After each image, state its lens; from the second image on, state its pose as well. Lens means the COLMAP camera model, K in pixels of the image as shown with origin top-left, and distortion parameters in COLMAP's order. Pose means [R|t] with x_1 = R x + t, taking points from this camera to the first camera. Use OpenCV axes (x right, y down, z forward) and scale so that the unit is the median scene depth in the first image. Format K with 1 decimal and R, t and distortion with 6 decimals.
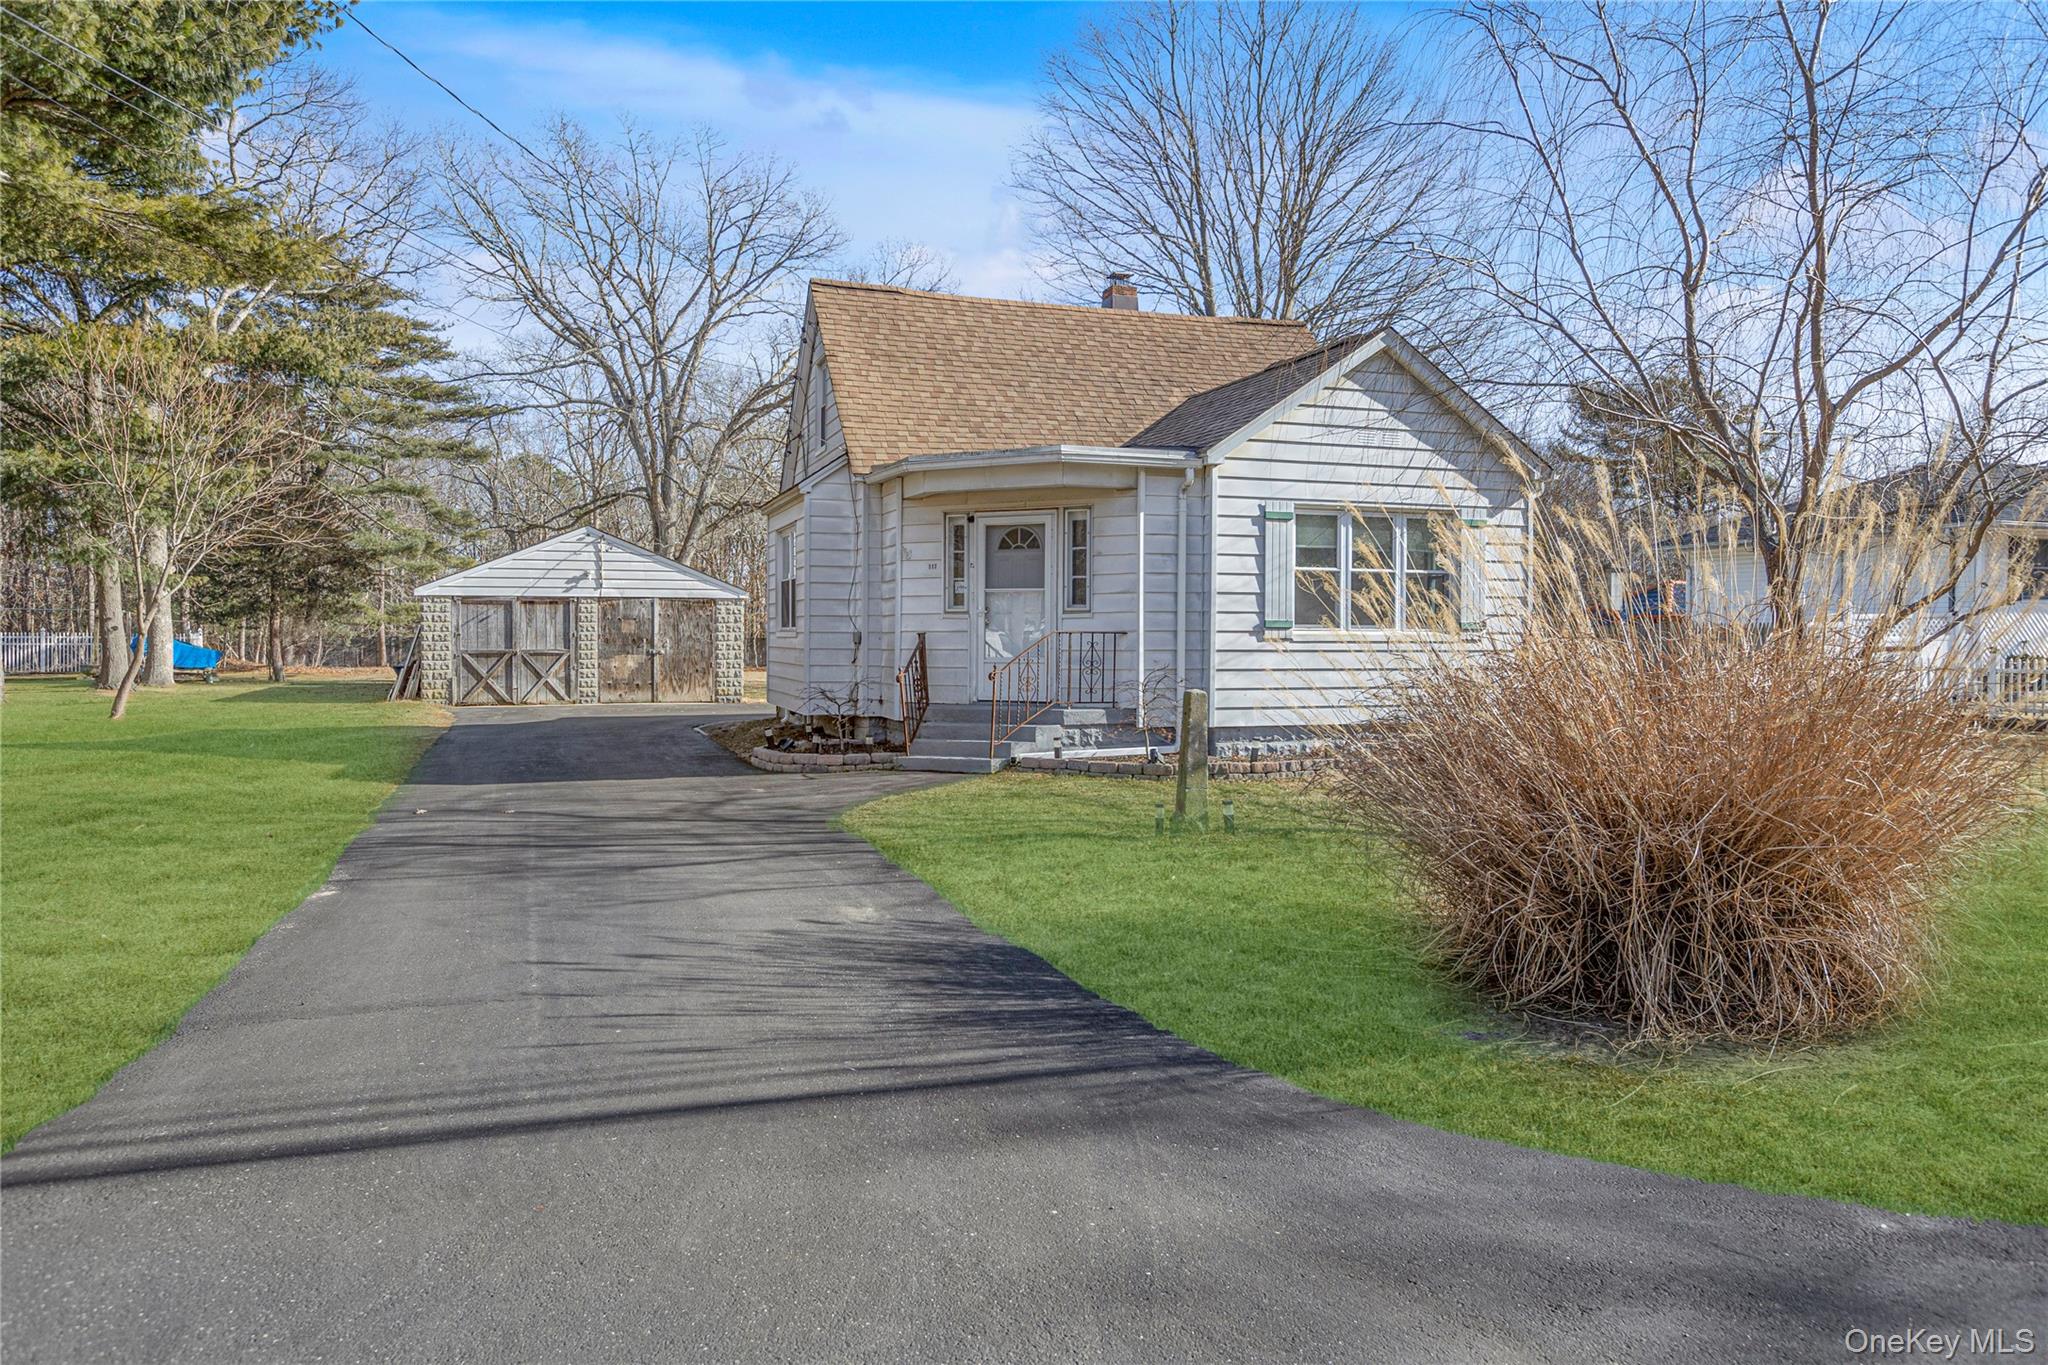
lens RADIAL K [[1344.1, 0, 1031.9], [0, 1344.1, 688.2], [0, 0, 1]] dist [-0.021869, -0.002484]
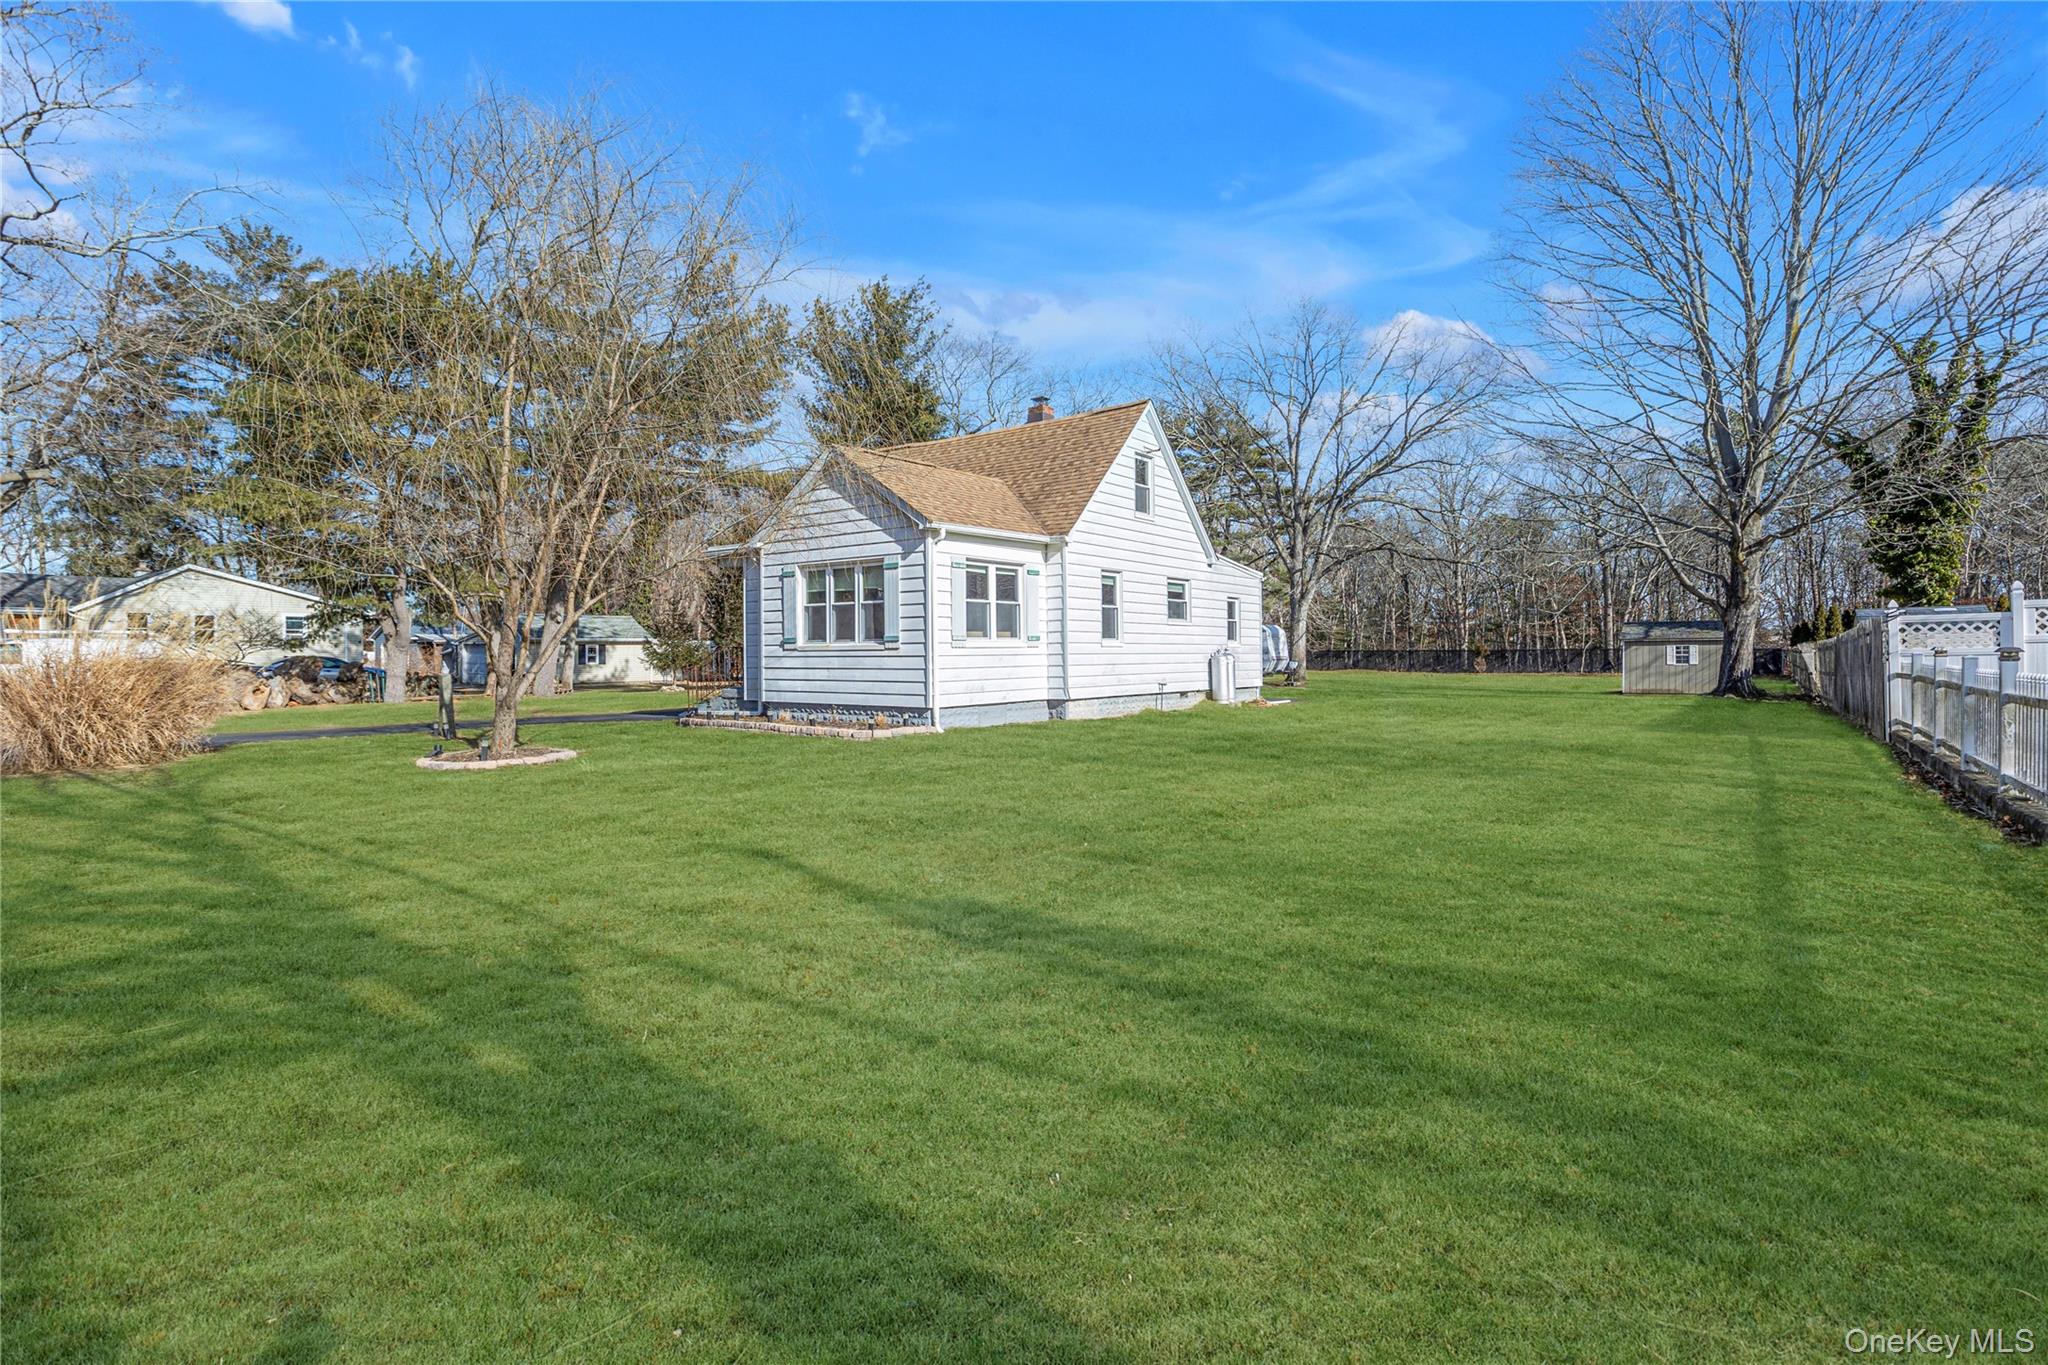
lens RADIAL K [[981.2, 0, 1018.8], [0, 981.2, 672.5], [0, 0, 1]] dist [0.002954, 0.000092]
pose [[0.574062, 0.009741, -0.818754, 0.647633], [-0.021967, 0.999753, -0.003507, -0.005157], [0.818517, 0.019999, 0.574134, 0.267440]]
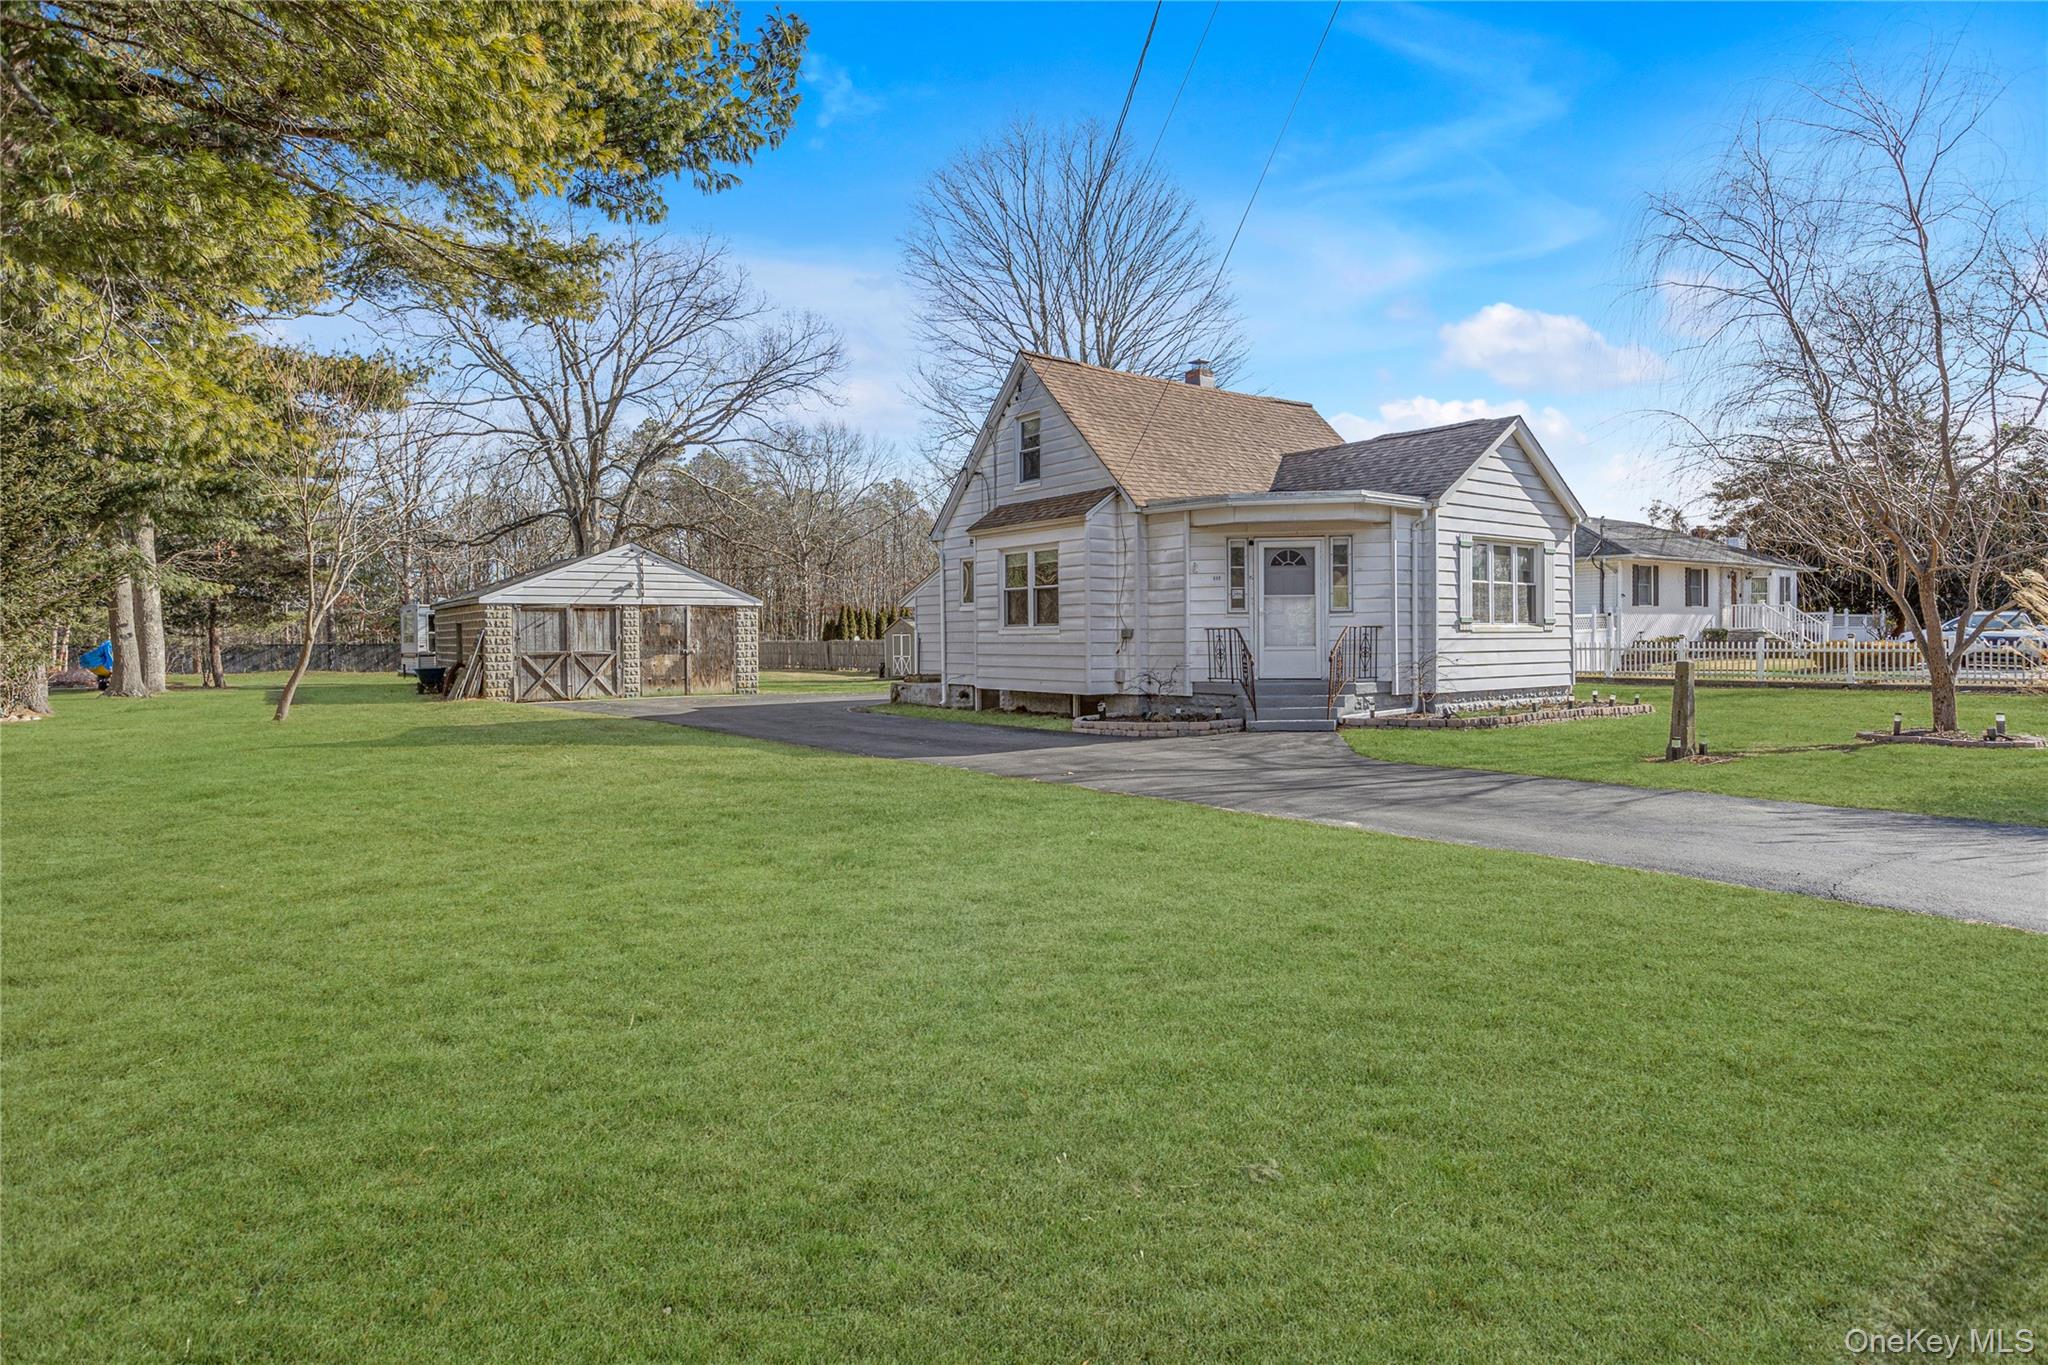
lens RADIAL K [[1066.4, 0, 1016.6], [0, 1066.4, 662.2], [0, 0, 1]] dist [-0.010580, -0.000157]
pose [[0.952490, -0.017370, 0.304075, -0.302618], [0.022403, 0.999664, -0.013072, 0.000530], [-0.303746, 0.019264, 0.952558, 0.034183]]
